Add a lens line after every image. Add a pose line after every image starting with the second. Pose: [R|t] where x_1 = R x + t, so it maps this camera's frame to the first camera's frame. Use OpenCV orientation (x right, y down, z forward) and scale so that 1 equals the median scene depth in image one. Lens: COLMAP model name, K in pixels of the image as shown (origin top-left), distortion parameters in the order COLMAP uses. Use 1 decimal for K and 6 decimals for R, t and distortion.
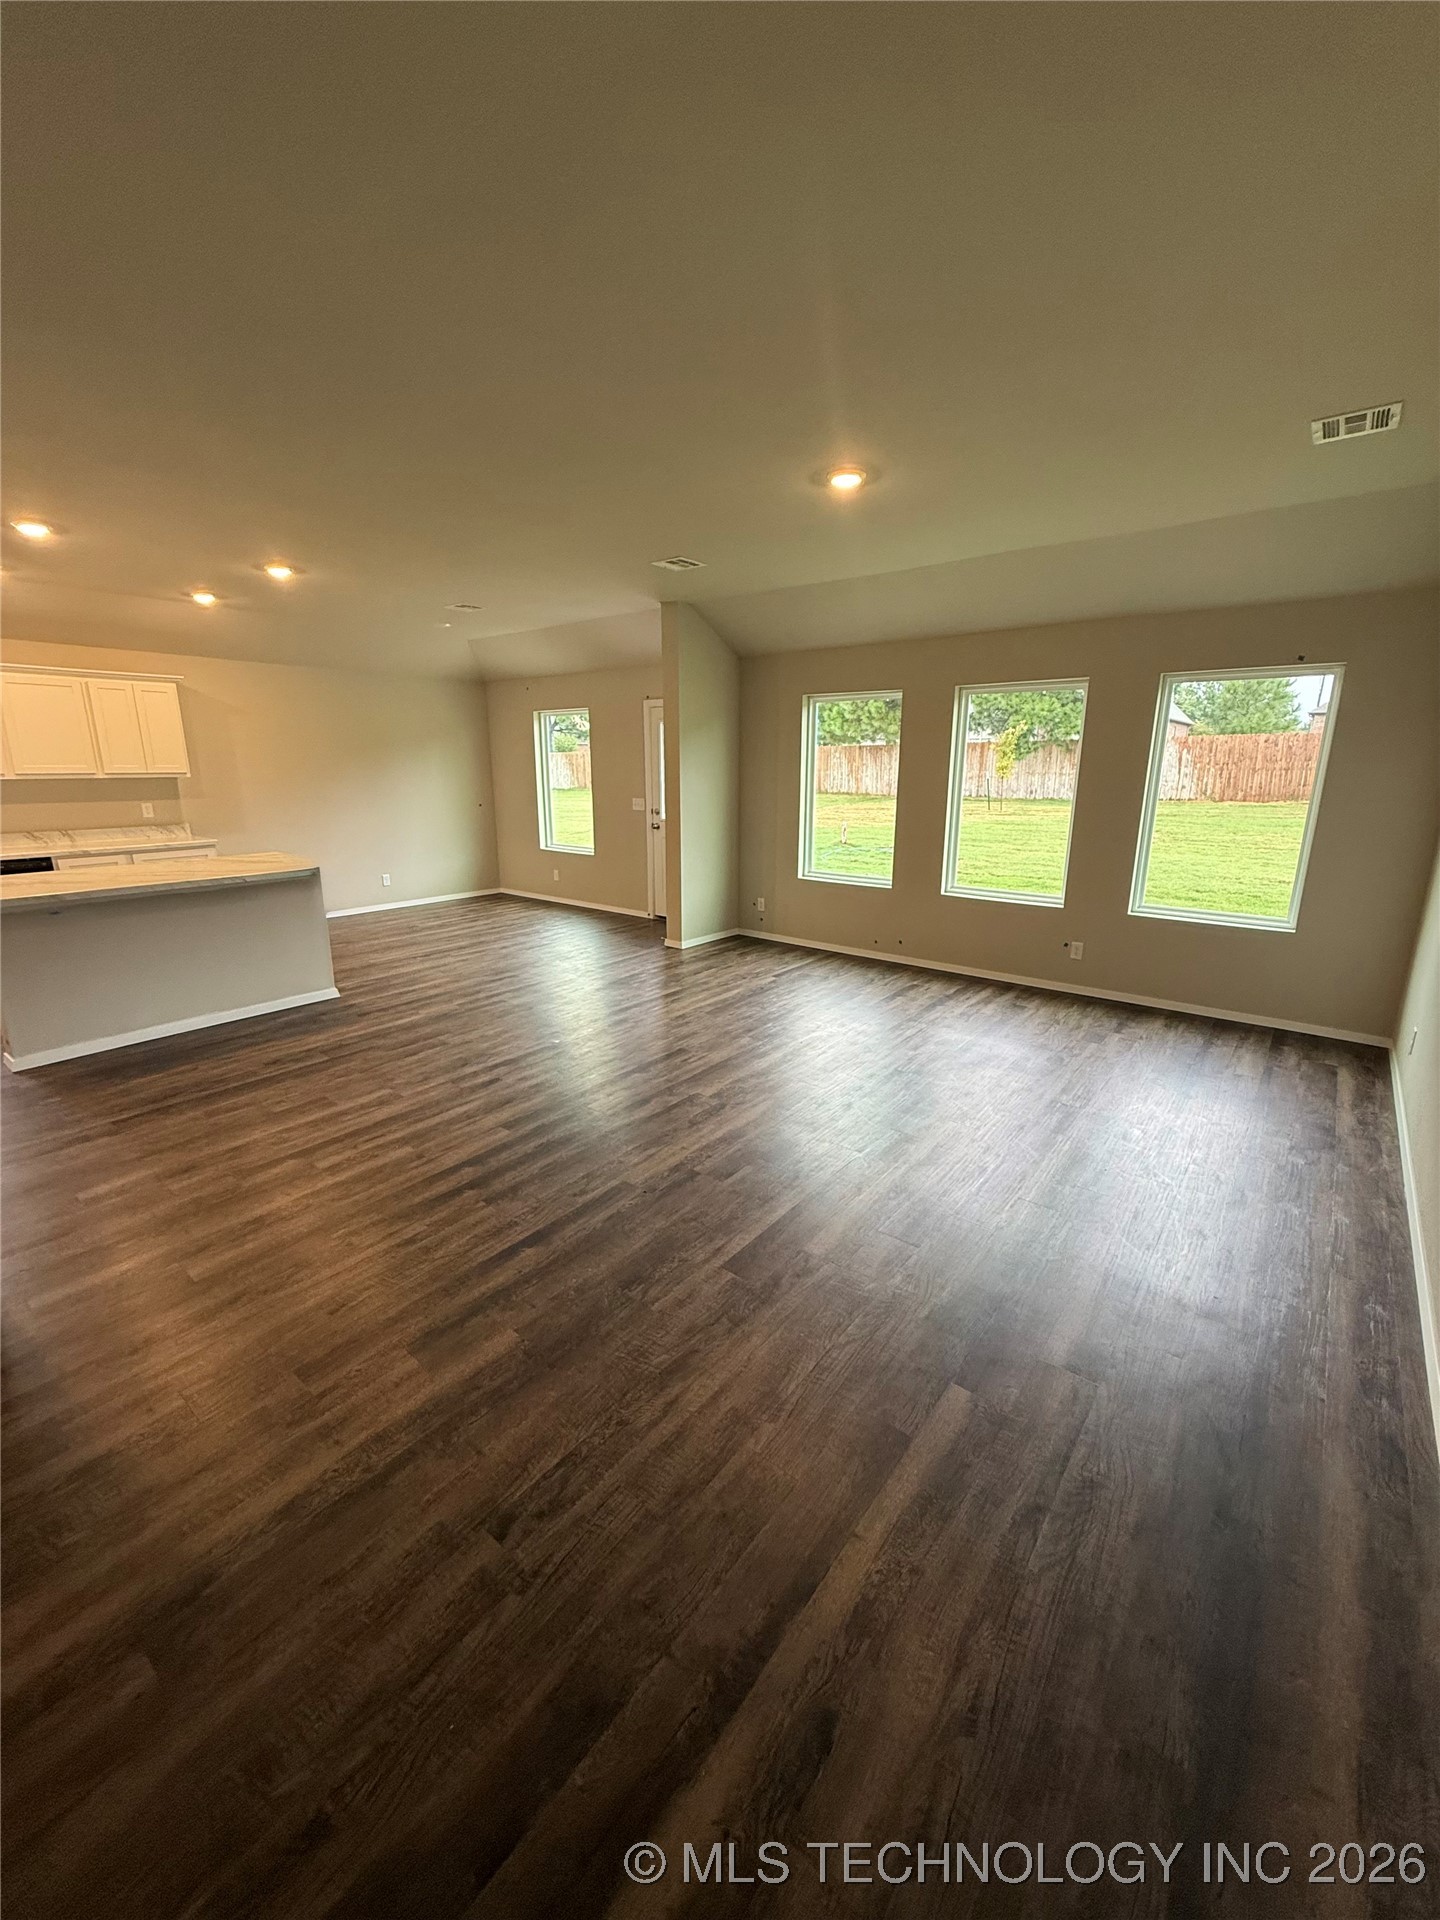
lens RADIAL K [[767.2, 0, 720.0], [0, 767.2, 960.0], [0, 0, 1]] dist [0.000782, 0.000168]
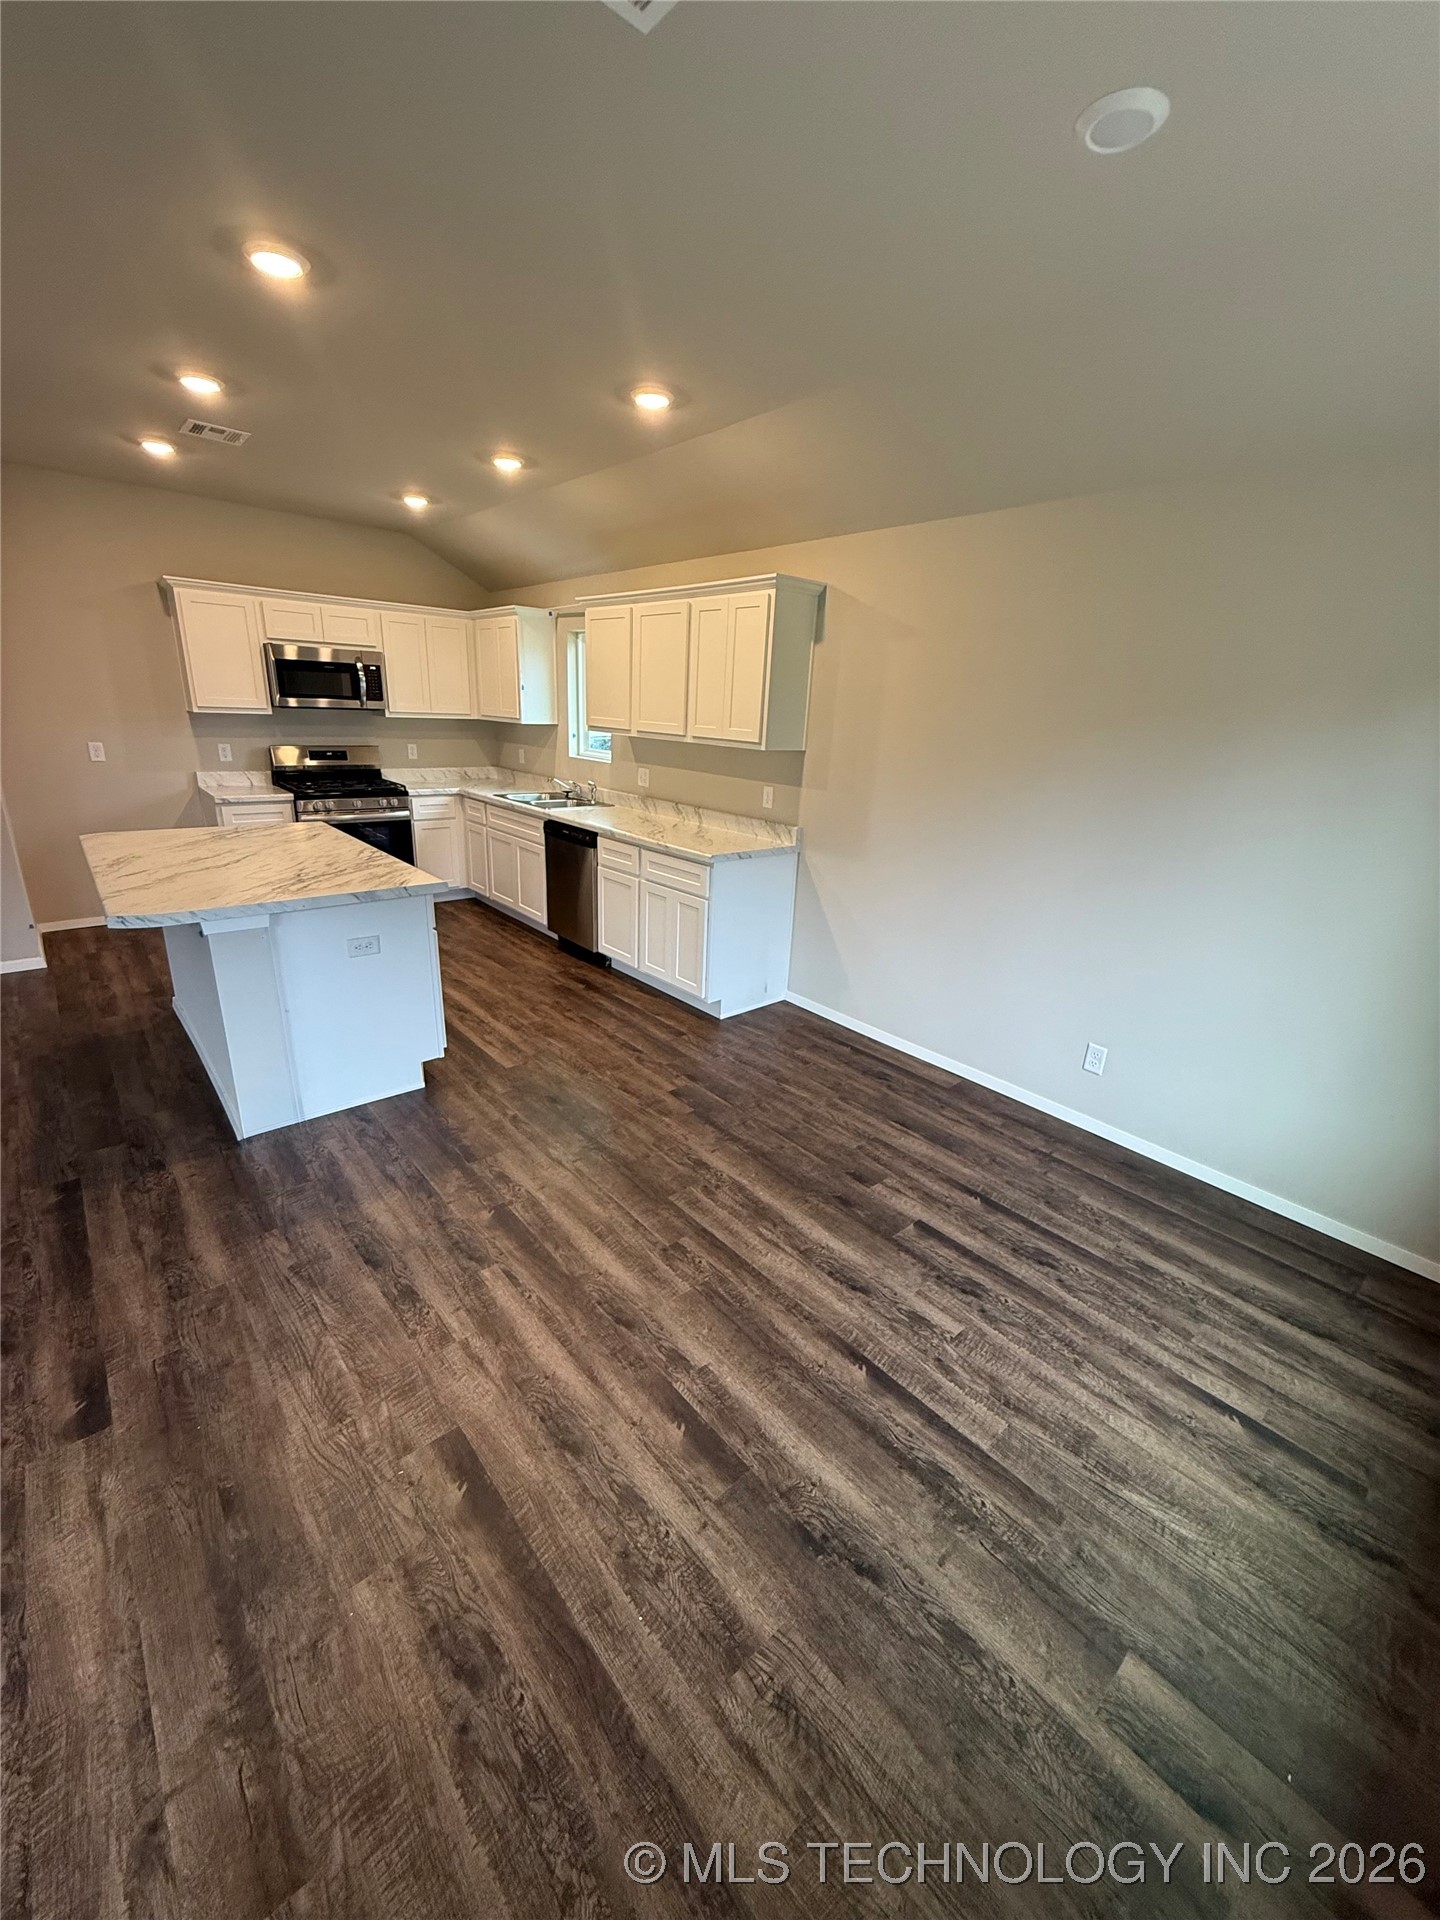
lens RADIAL K [[767.2, 0, 720.0], [0, 767.2, 960.0], [0, 0, 1]] dist [0.000782, 0.000168]
pose [[-0.174511, 0.306685, -0.935676, -0.080058], [-0.291079, 0.891720, 0.346566, -0.328183], [0.940648, 0.332835, -0.066345, 1.198514]]
